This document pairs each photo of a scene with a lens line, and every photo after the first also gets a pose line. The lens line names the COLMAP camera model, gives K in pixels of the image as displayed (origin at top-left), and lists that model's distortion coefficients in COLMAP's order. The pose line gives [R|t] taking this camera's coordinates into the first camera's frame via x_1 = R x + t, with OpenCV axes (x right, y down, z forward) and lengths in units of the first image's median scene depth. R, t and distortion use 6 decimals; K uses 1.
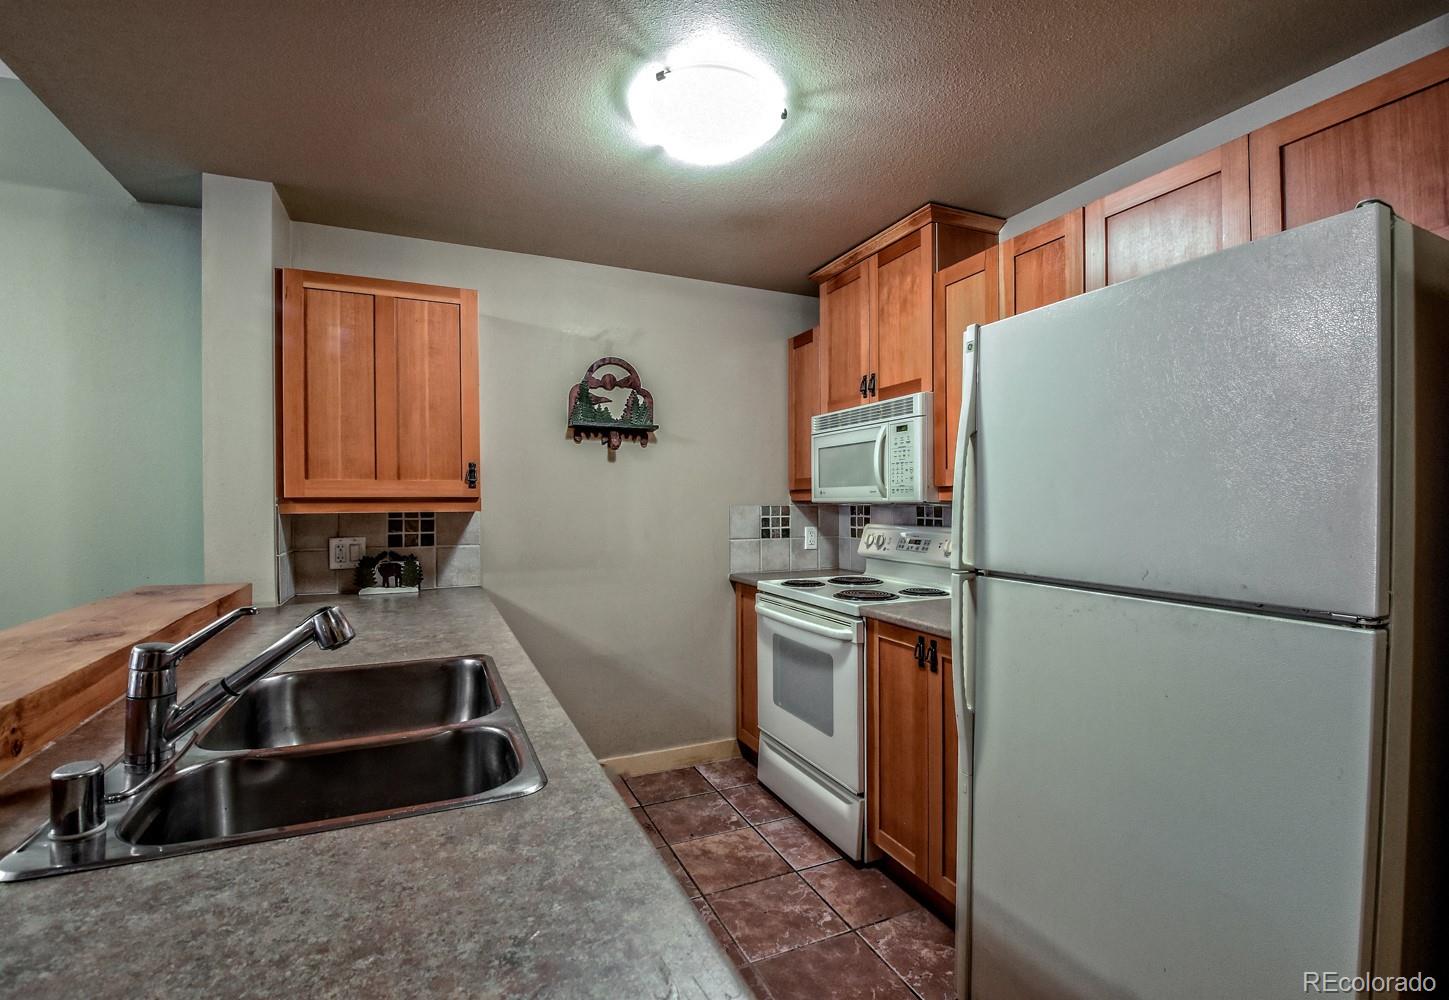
lens RADIAL K [[660.4, 0, 737.1], [0, 660.4, 505.1], [0, 0, 1]] dist [-0.008679, -0.003728]
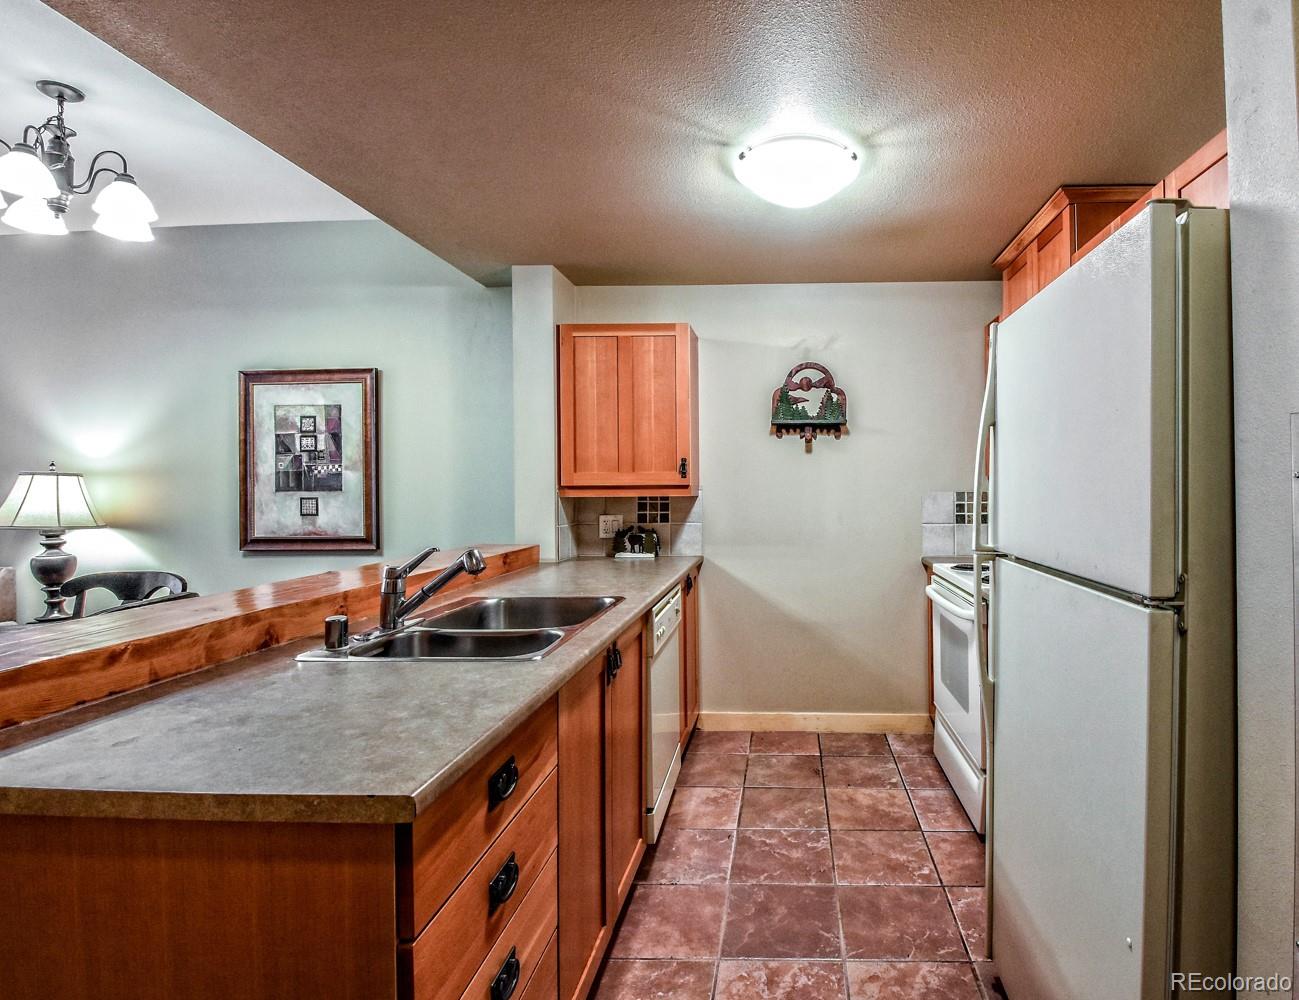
lens RADIAL K [[678.9, 0, 777.6], [0, 678.9, 485.1], [0, 0, 1]] dist [0.015754, -0.019430]
pose [[0.896833, -0.003226, -0.442357, 0.335441], [-0.000562, 0.999964, -0.008432, -0.000502], [0.442368, 0.007811, 0.896800, -0.097850]]
